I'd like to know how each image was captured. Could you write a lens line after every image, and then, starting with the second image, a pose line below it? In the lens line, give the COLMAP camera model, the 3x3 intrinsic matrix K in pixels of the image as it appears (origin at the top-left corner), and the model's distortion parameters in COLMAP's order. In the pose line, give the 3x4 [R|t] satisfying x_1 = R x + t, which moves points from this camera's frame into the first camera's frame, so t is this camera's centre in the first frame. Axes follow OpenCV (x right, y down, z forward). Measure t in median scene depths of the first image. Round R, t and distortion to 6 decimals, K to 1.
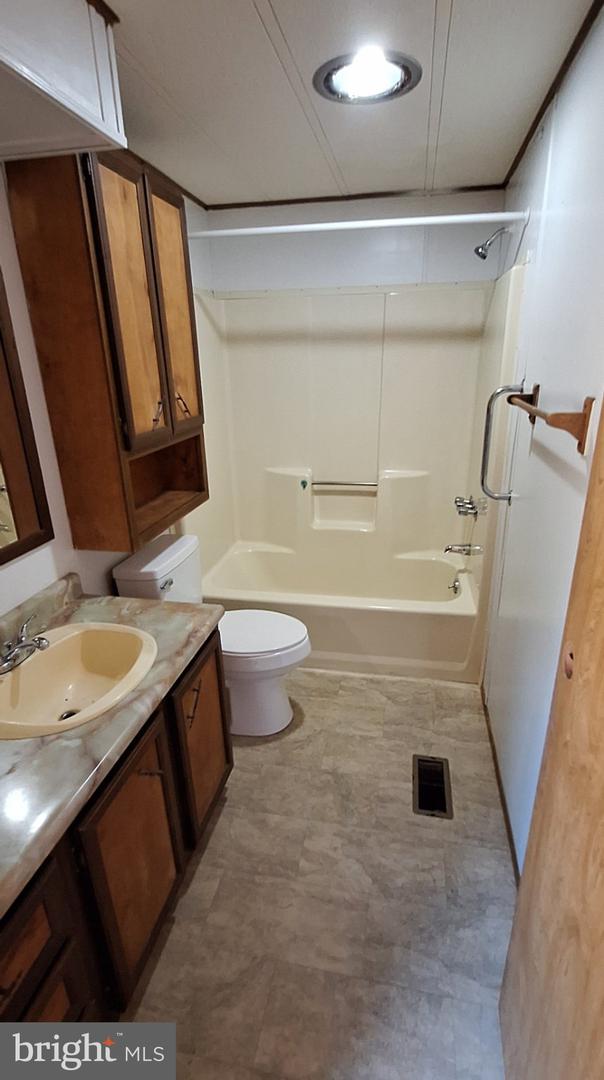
lens RADIAL K [[506.8, 0, 304.6], [0, 506.8, 541.4], [0, 0, 1]] dist [0.005101, -0.000061]
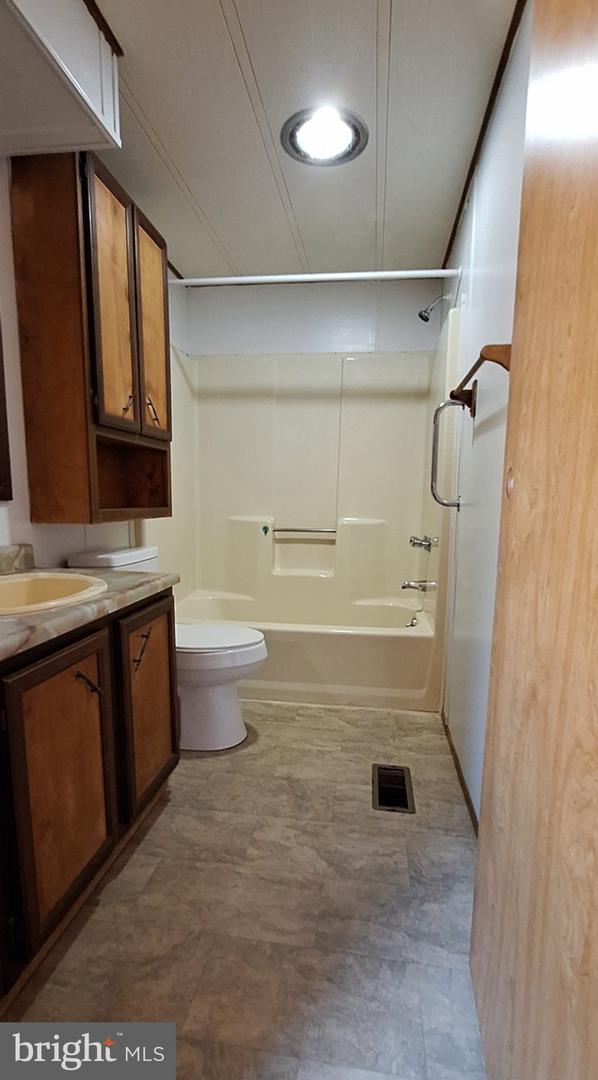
lens RADIAL K [[506.8, 0, 299.8], [0, 506.8, 626.4], [0, 0, 1]] dist [0.005101, -0.000061]
pose [[0.998015, 0.026223, 0.057254, 0.020344], [-0.013876, 0.978406, -0.206228, 0.424079], [-0.061426, 0.205024, 0.976828, 0.038360]]
